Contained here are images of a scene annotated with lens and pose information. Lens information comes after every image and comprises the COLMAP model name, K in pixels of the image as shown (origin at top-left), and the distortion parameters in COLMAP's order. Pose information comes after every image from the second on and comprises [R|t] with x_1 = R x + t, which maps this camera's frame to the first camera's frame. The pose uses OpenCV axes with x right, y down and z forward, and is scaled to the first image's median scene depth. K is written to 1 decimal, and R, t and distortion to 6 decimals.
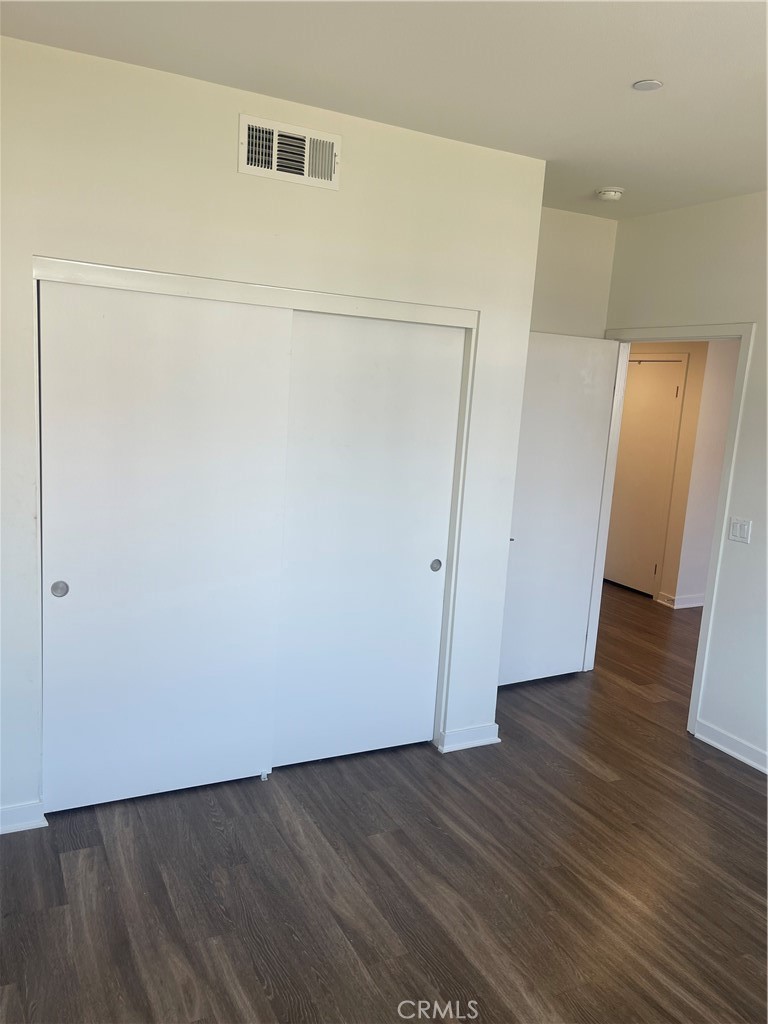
lens RADIAL K [[771.0, 0, 384.0], [0, 771.0, 512.0], [0, 0, 1]] dist [-0.000865, -0.001311]
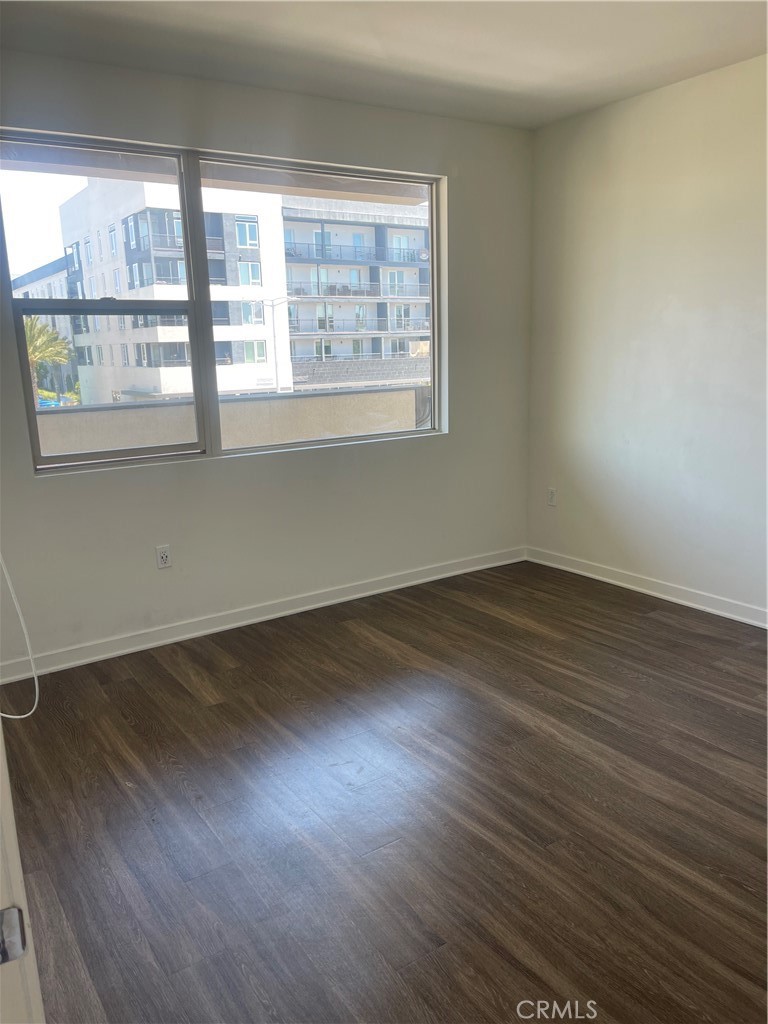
lens RADIAL K [[775.2, 0, 384.0], [0, 775.2, 512.0], [0, 0, 1]] dist [0.081392, -0.102912]
pose [[-0.992426, -0.009006, -0.122511, 0.517740], [-0.053375, 0.929861, 0.364020, -0.157979], [0.110640, 0.367802, -0.923299, 1.665169]]
